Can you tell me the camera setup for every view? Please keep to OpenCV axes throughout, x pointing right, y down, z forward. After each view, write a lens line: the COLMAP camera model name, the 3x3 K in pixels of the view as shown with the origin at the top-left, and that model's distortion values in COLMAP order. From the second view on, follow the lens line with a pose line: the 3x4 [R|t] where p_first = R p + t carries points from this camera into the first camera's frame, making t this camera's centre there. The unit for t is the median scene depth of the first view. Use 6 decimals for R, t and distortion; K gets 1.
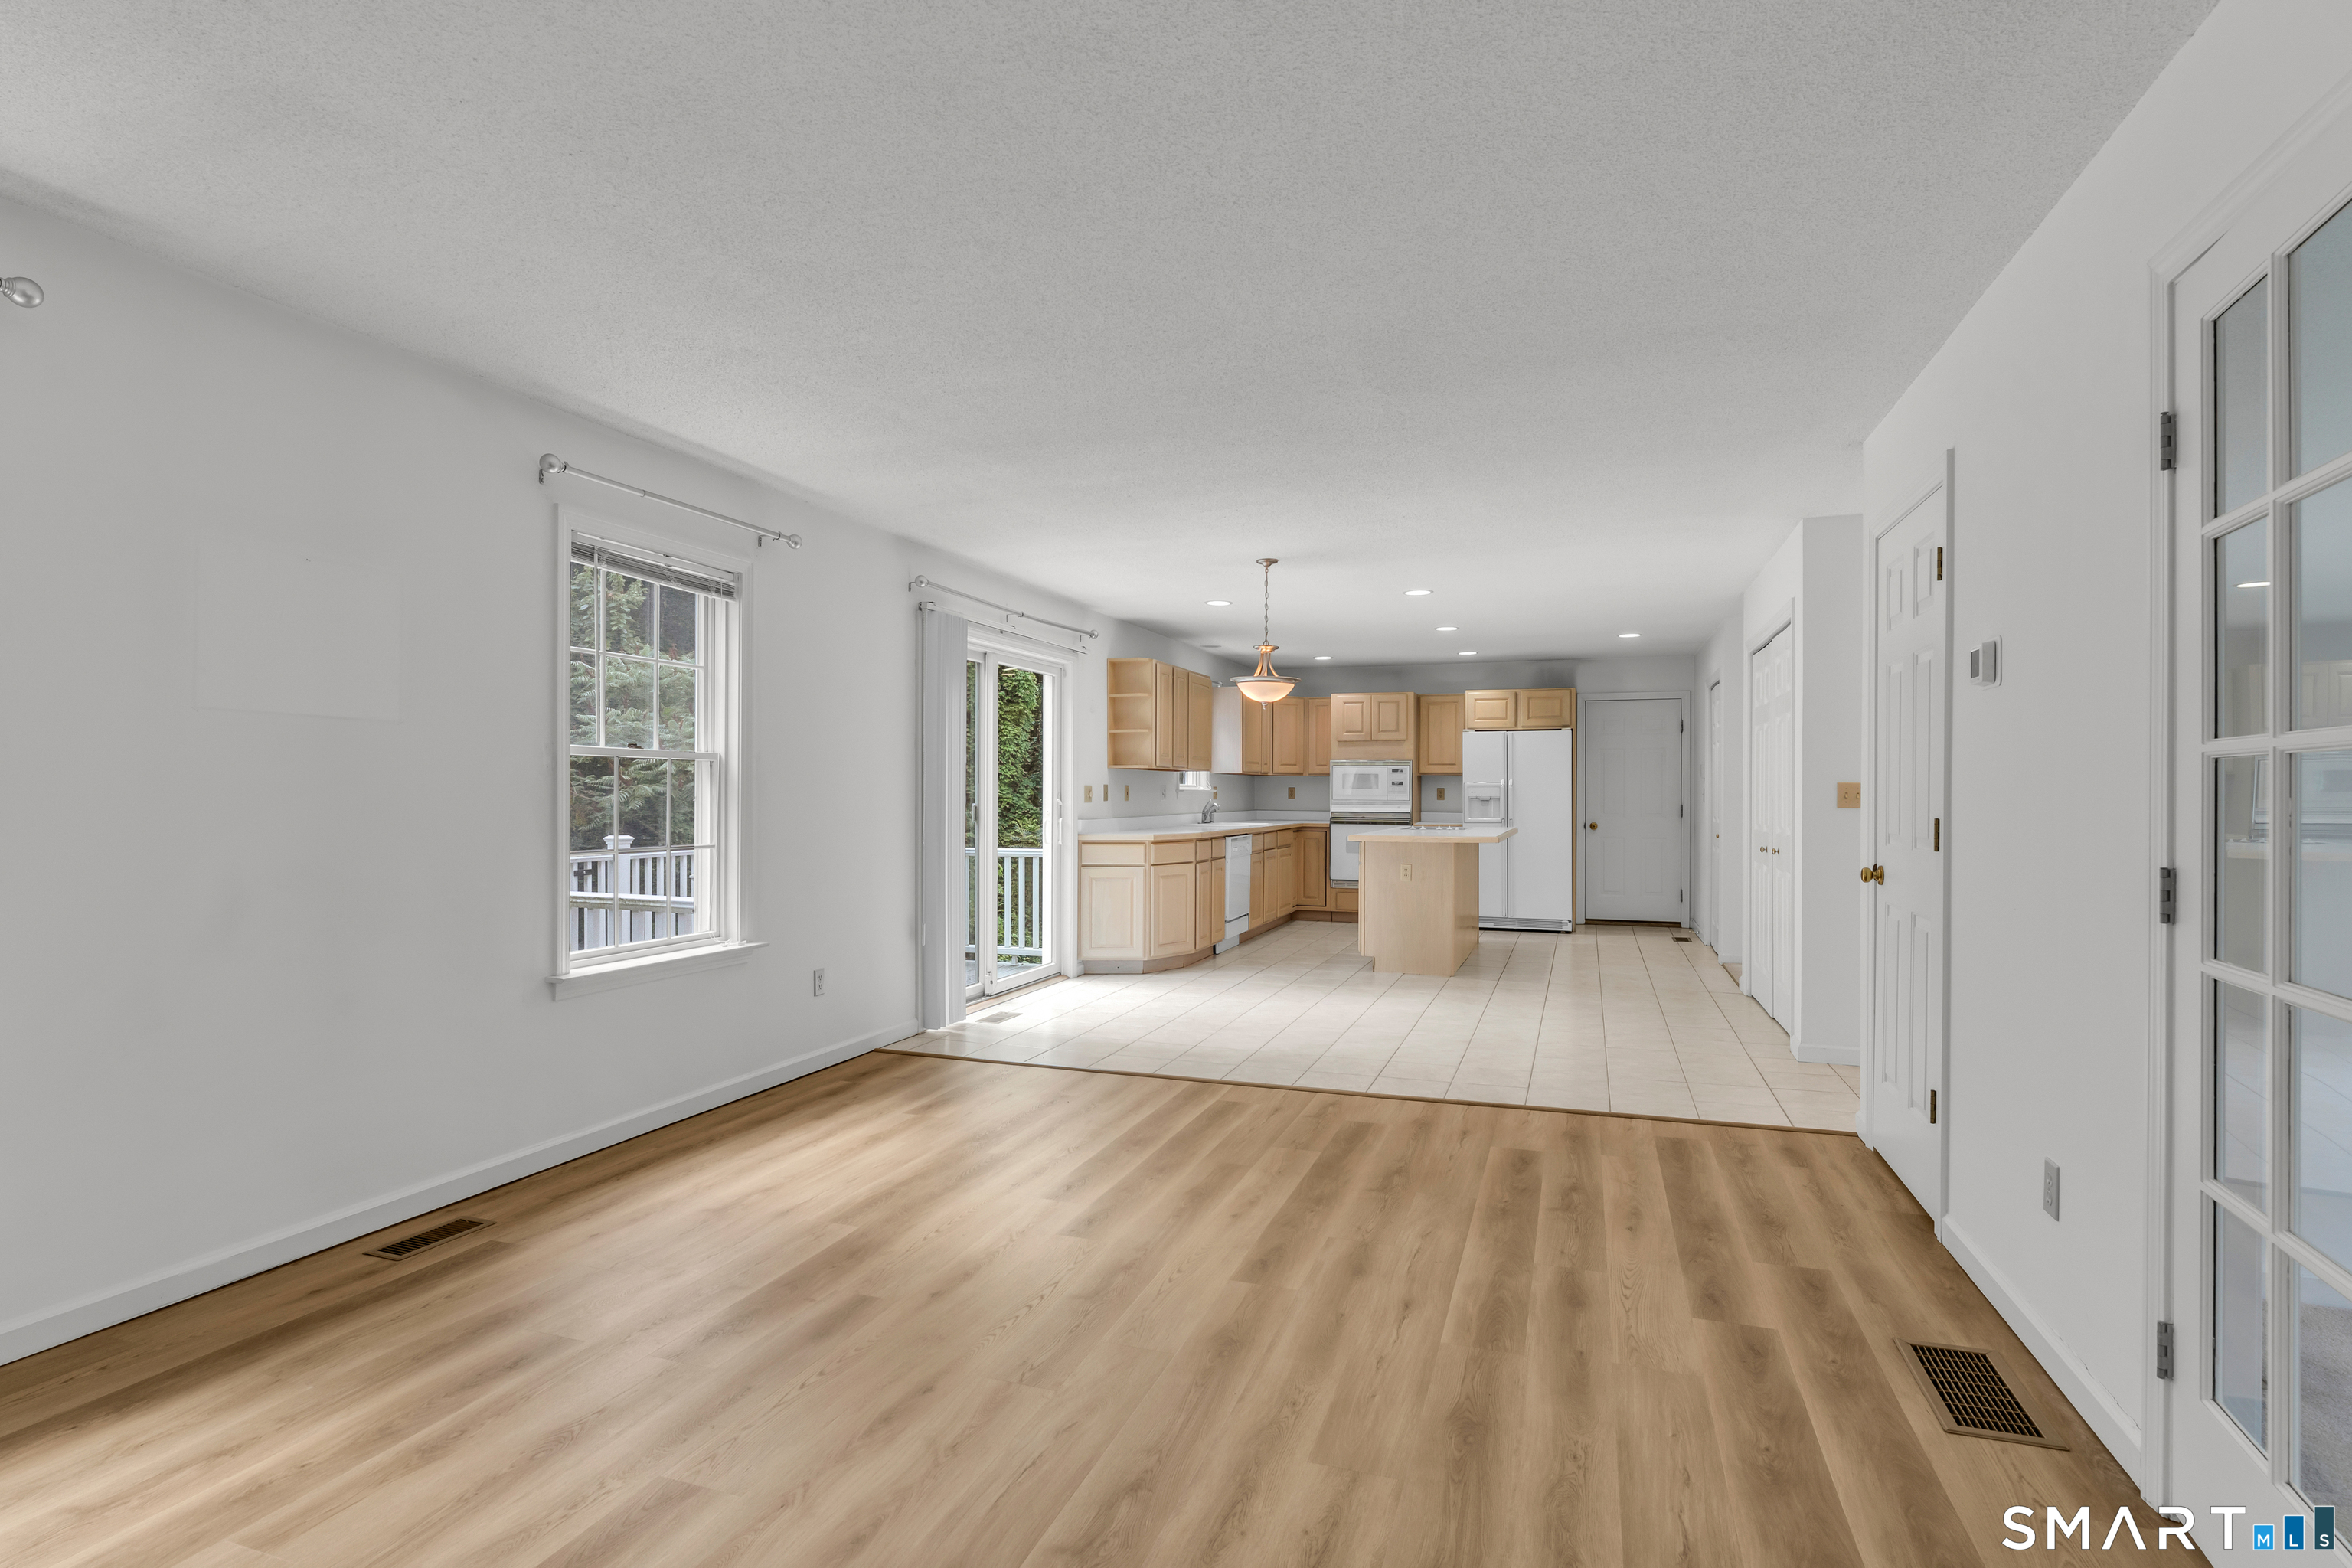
lens RADIAL K [[1157.4, 0, 1180.7], [0, 1157.4, 795.3], [0, 0, 1]] dist [0.003260, -0.001325]
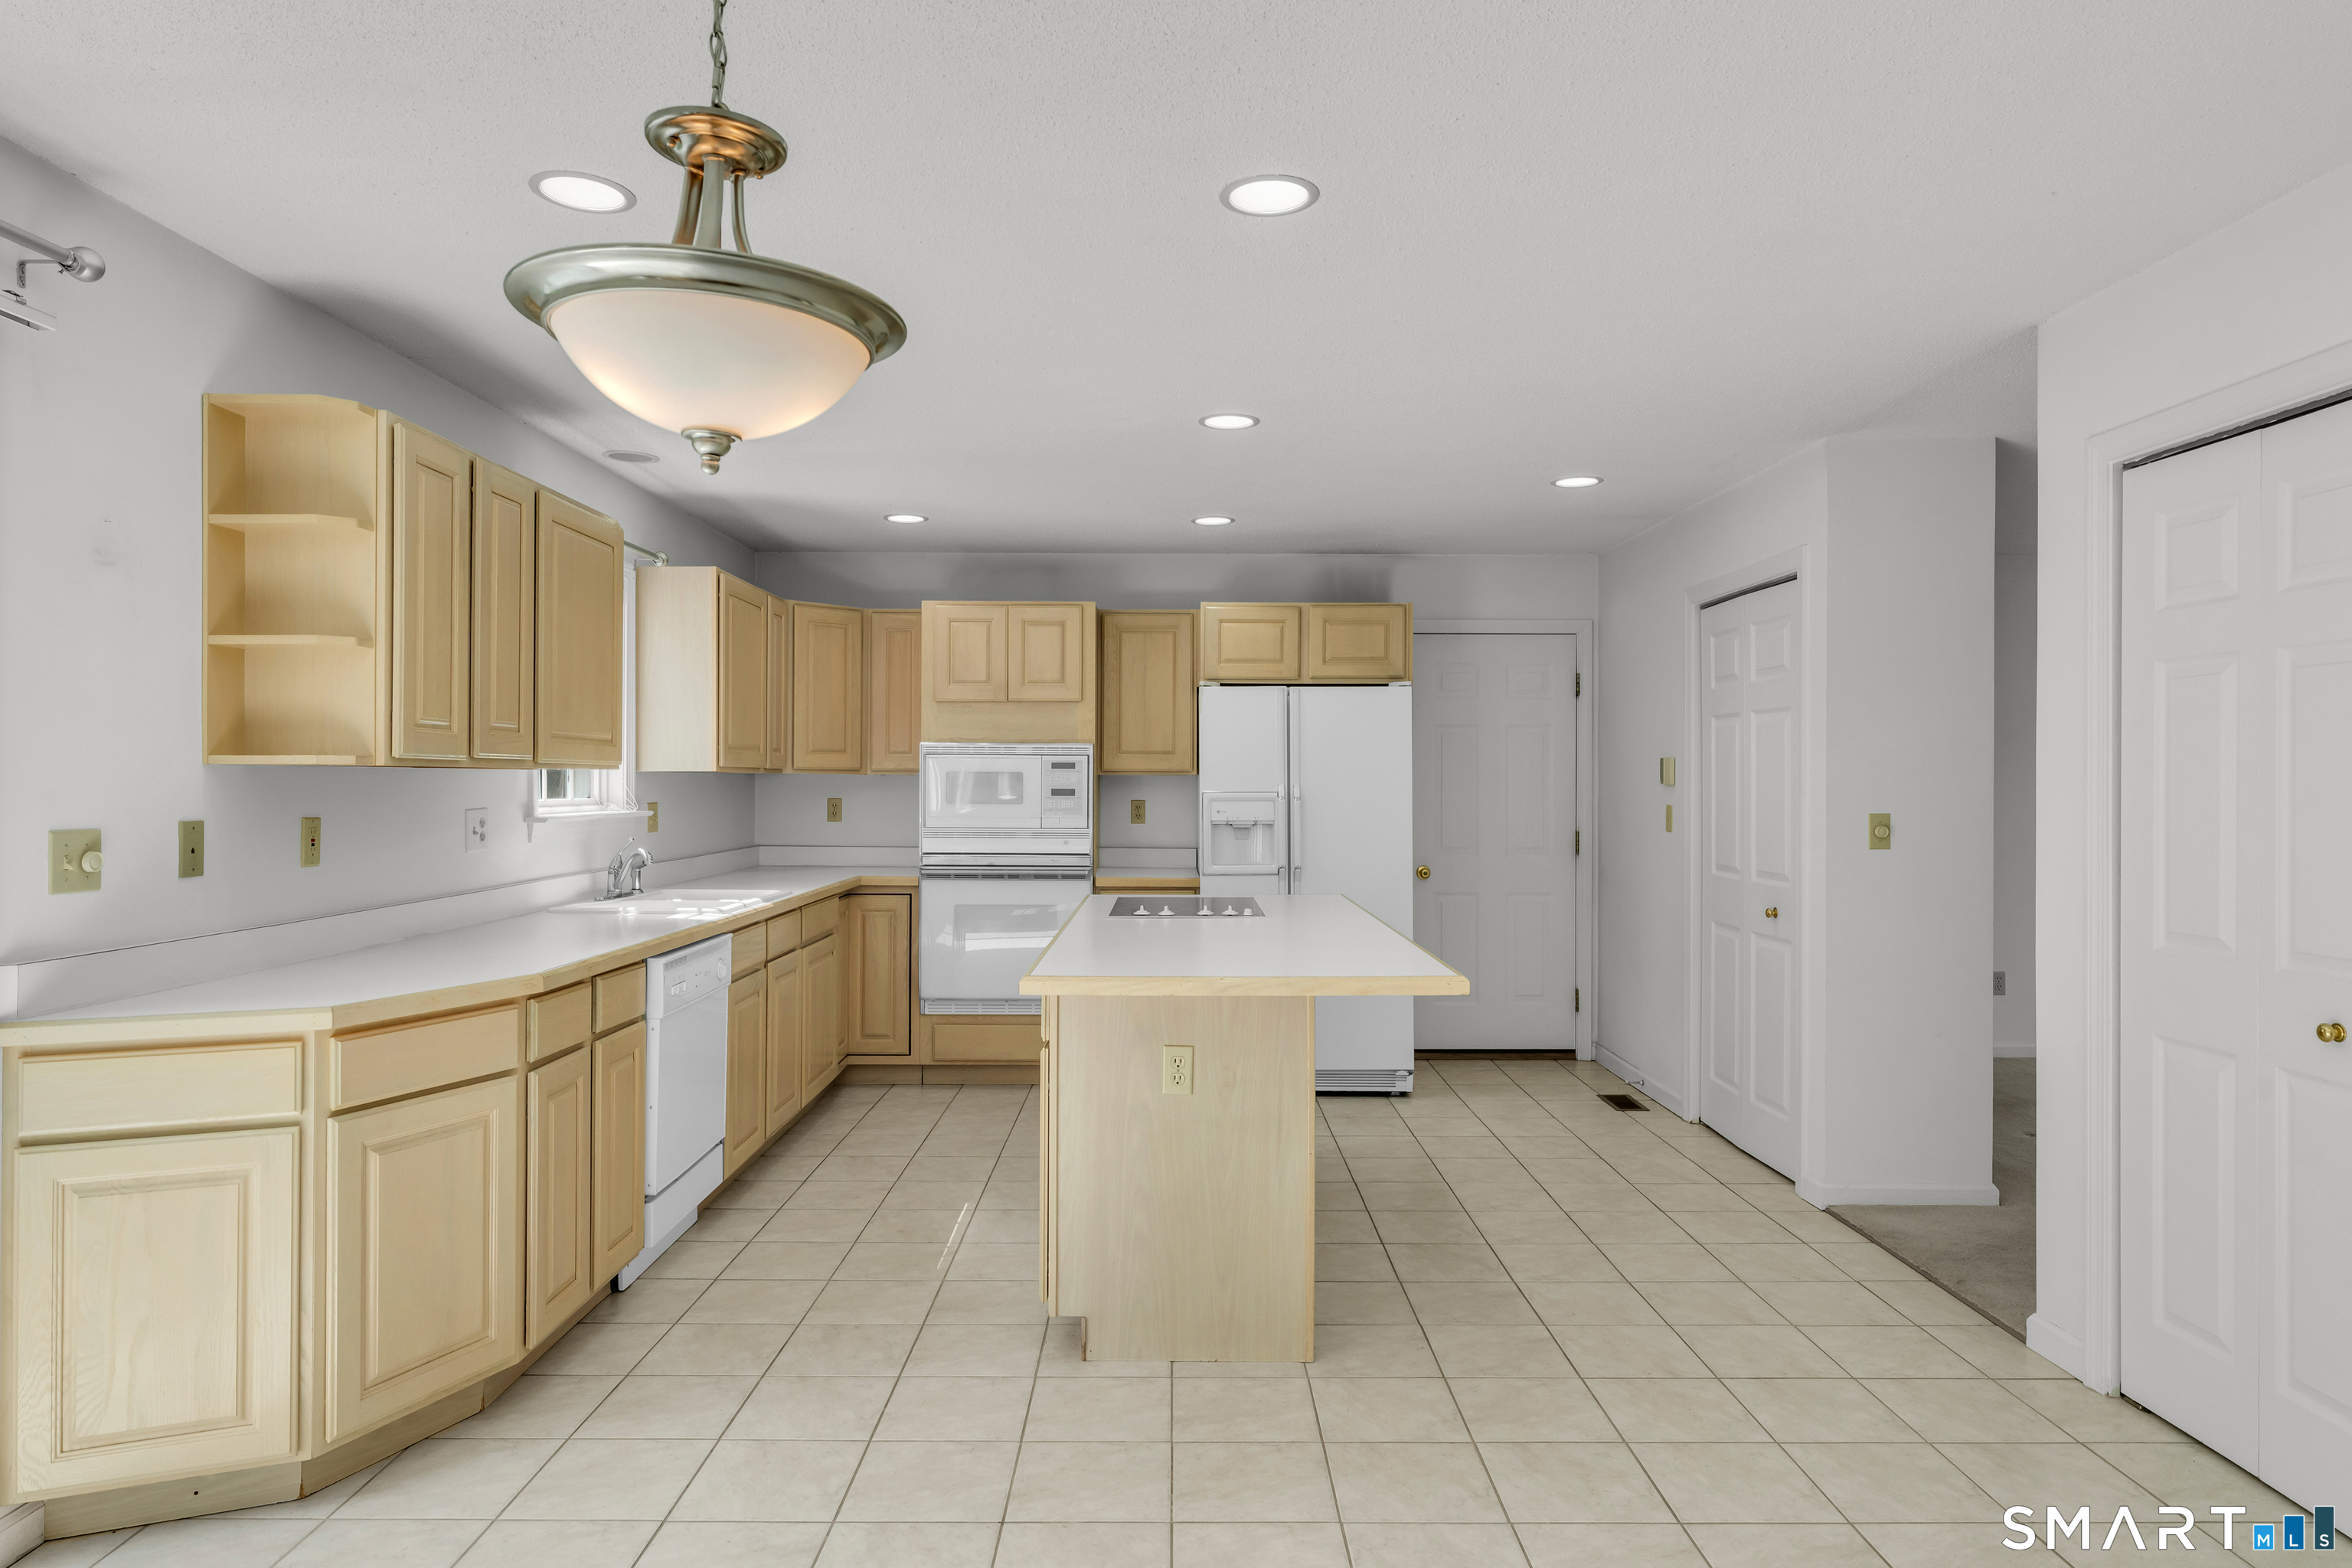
lens RADIAL K [[1396.3, 0, 1171.8], [0, 1396.3, 777.2], [0, 0, 1]] dist [-0.000579, 0.002039]
pose [[0.943991, 0.000247, 0.329970, 0.068954], [0.001322, 0.999989, -0.004529, -0.023956], [-0.329968, 0.004712, 0.943980, 0.762898]]
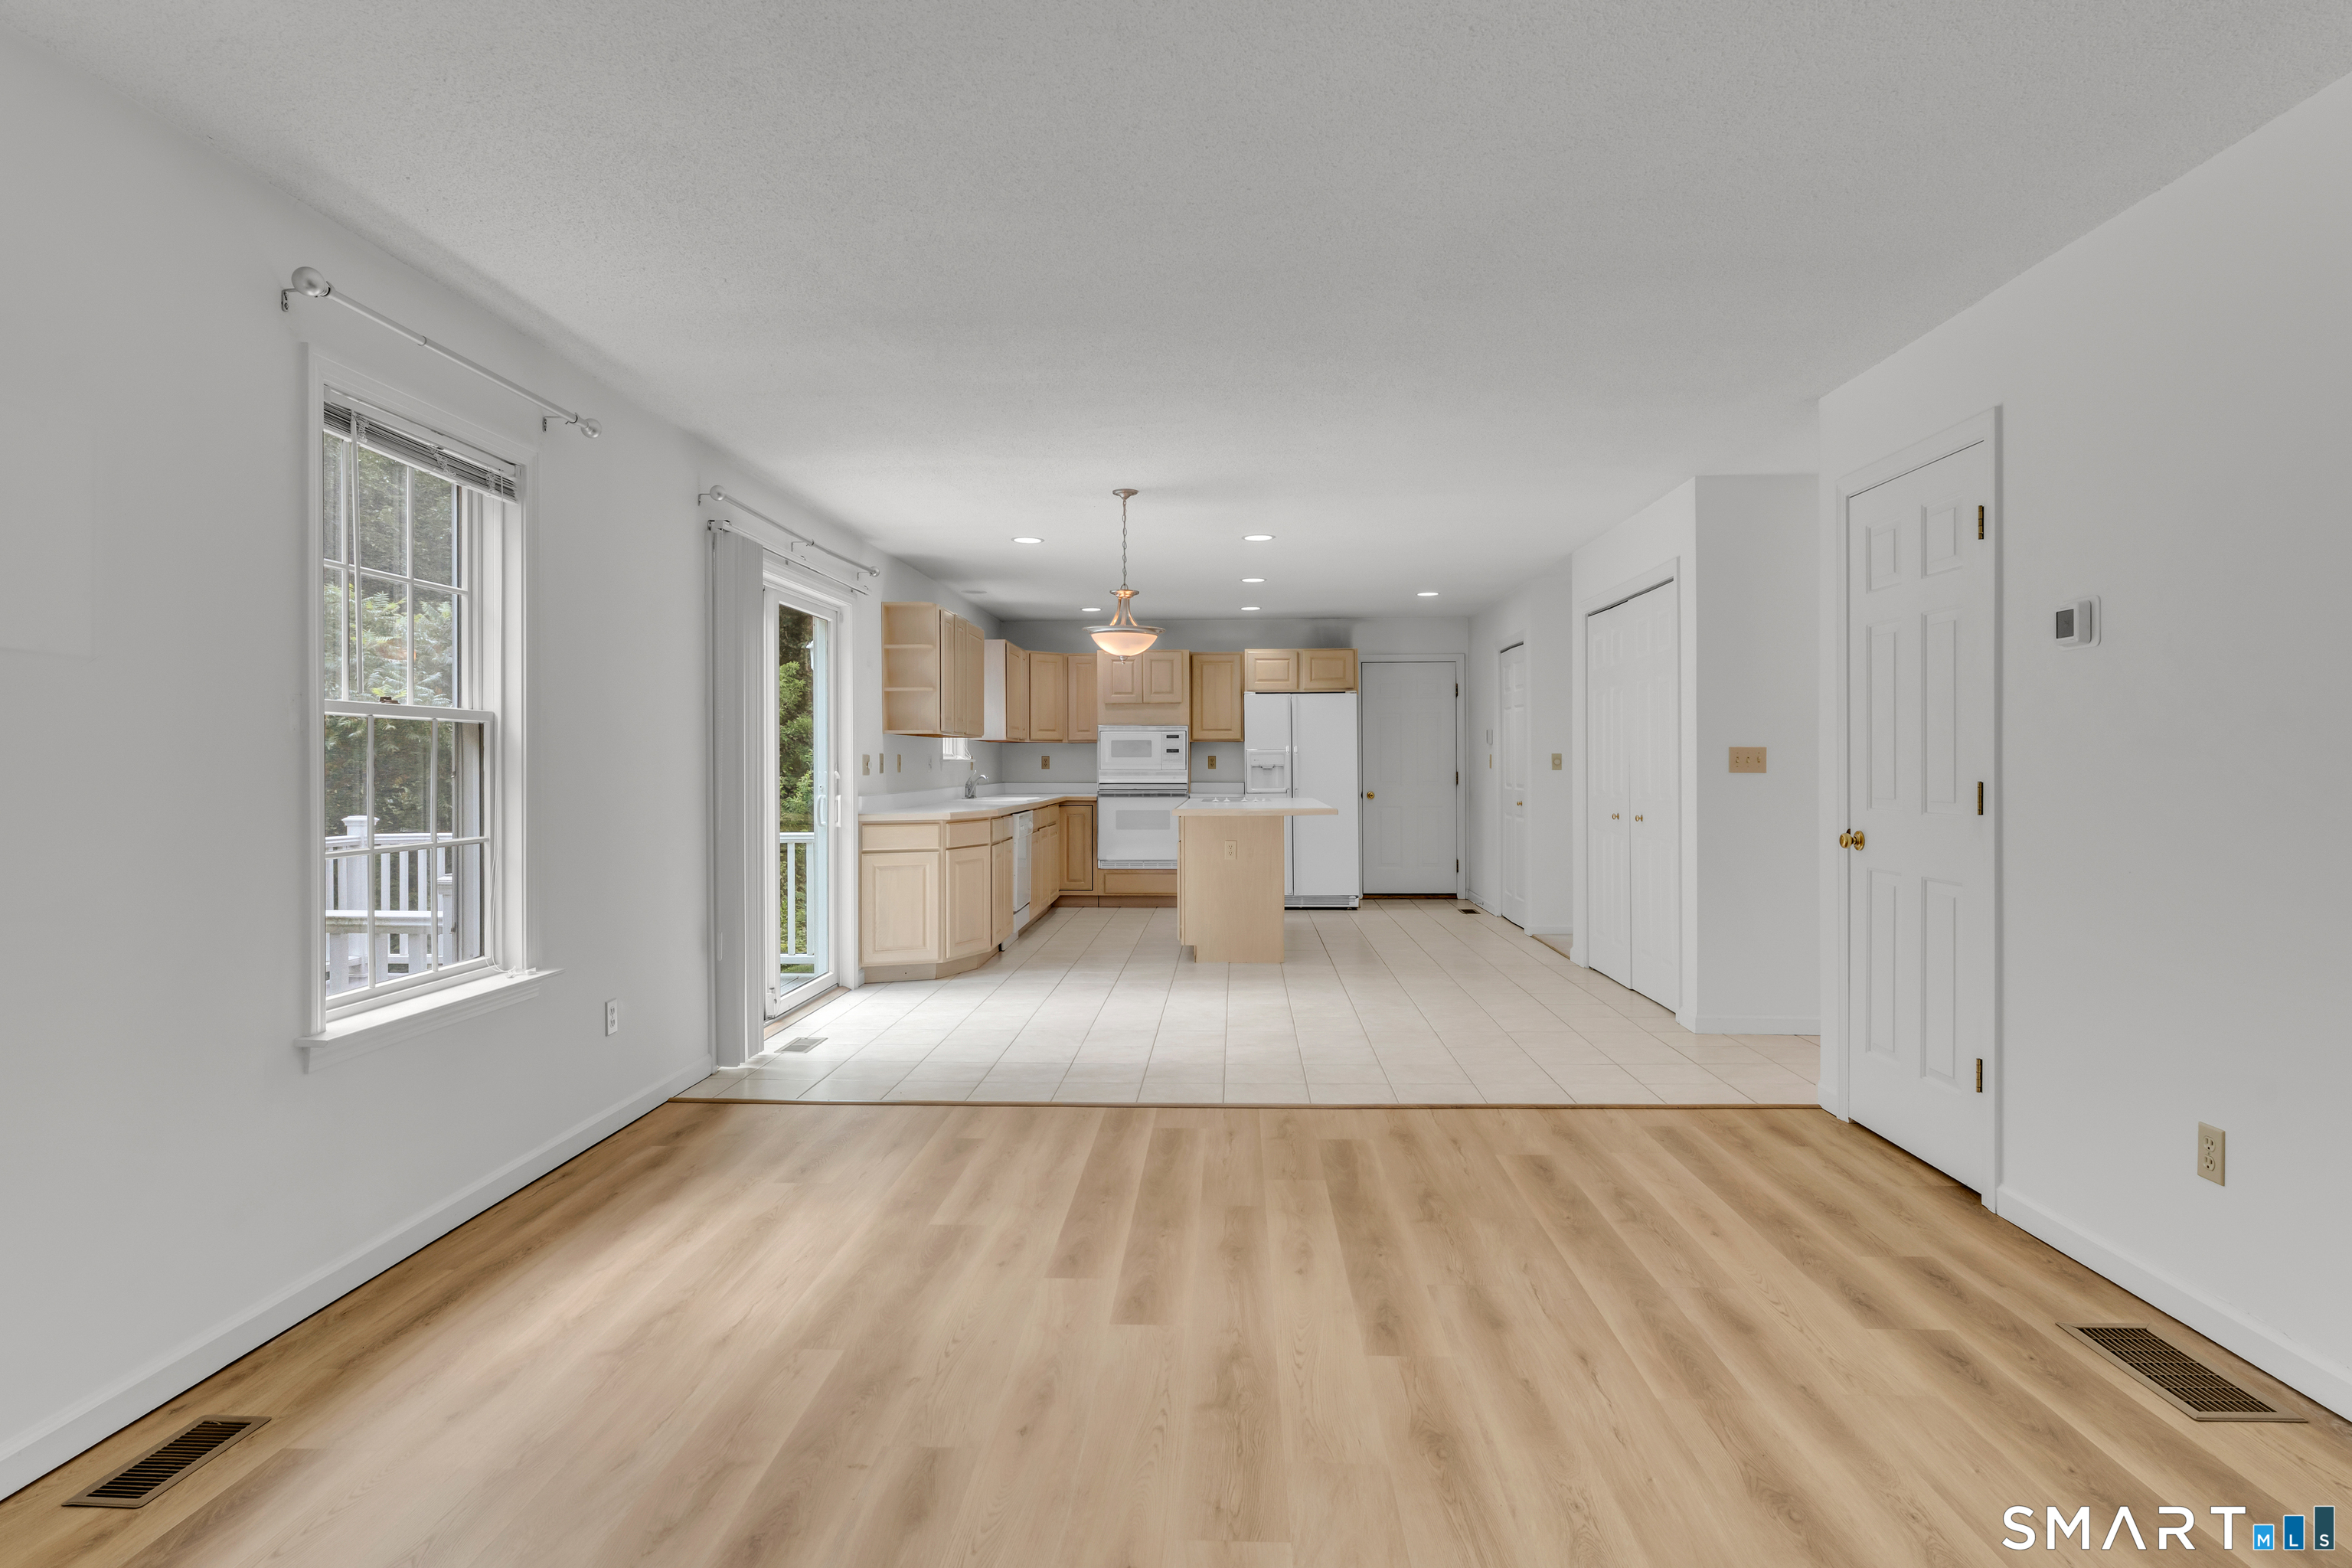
lens RADIAL K [[1274.1, 0, 1177.9], [0, 1274.1, 761.6], [0, 0, 1]] dist [0.002834, -0.001812]
pose [[0.958251, -0.006980, 0.285842, -0.159475], [0.007851, 0.999967, -0.001903, -0.000038], [-0.285819, 0.004068, 0.958275, 0.081967]]
